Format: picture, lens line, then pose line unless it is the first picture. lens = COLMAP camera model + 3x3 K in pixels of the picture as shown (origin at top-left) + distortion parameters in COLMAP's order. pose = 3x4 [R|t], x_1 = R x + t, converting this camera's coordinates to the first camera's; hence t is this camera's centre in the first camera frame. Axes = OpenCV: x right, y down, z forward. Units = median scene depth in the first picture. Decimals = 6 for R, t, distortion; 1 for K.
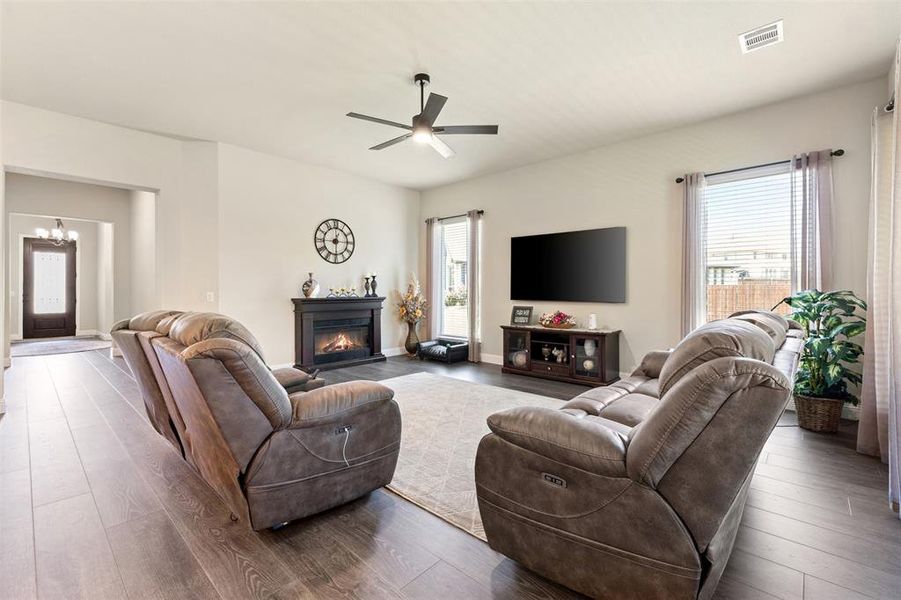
lens RADIAL K [[389.7, 0, 450.0], [0, 389.7, 289.3], [0, 0, 1]] dist [0.006665, 0.000359]
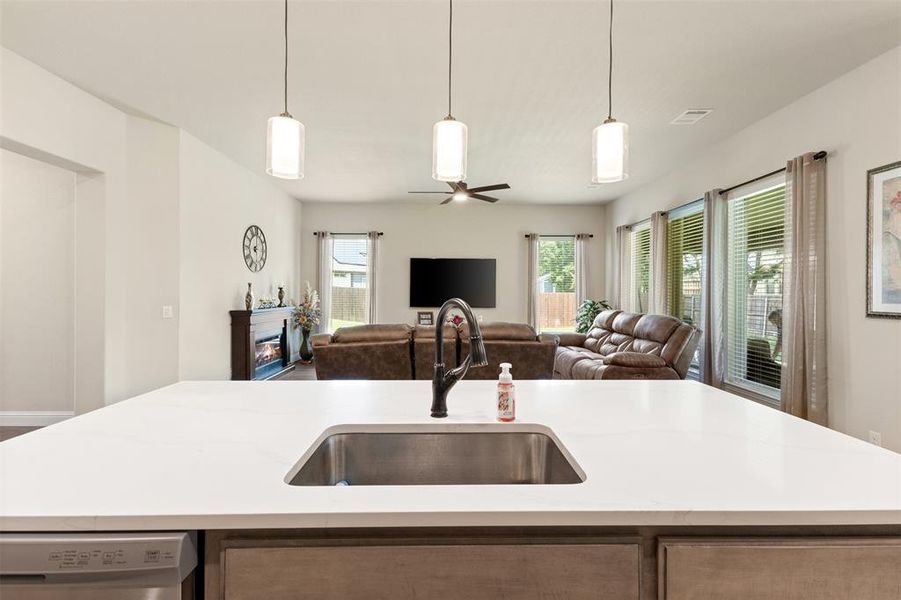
lens RADIAL K [[386.4, 0, 452.8], [0, 386.4, 293.6], [0, 0, 1]] dist [0.002517, 0.000200]
pose [[0.731758, 0.001804, 0.681563, -0.604850], [-0.004311, 0.999989, 0.001982, -0.019466], [-0.681551, -0.004388, 0.731757, -0.018701]]
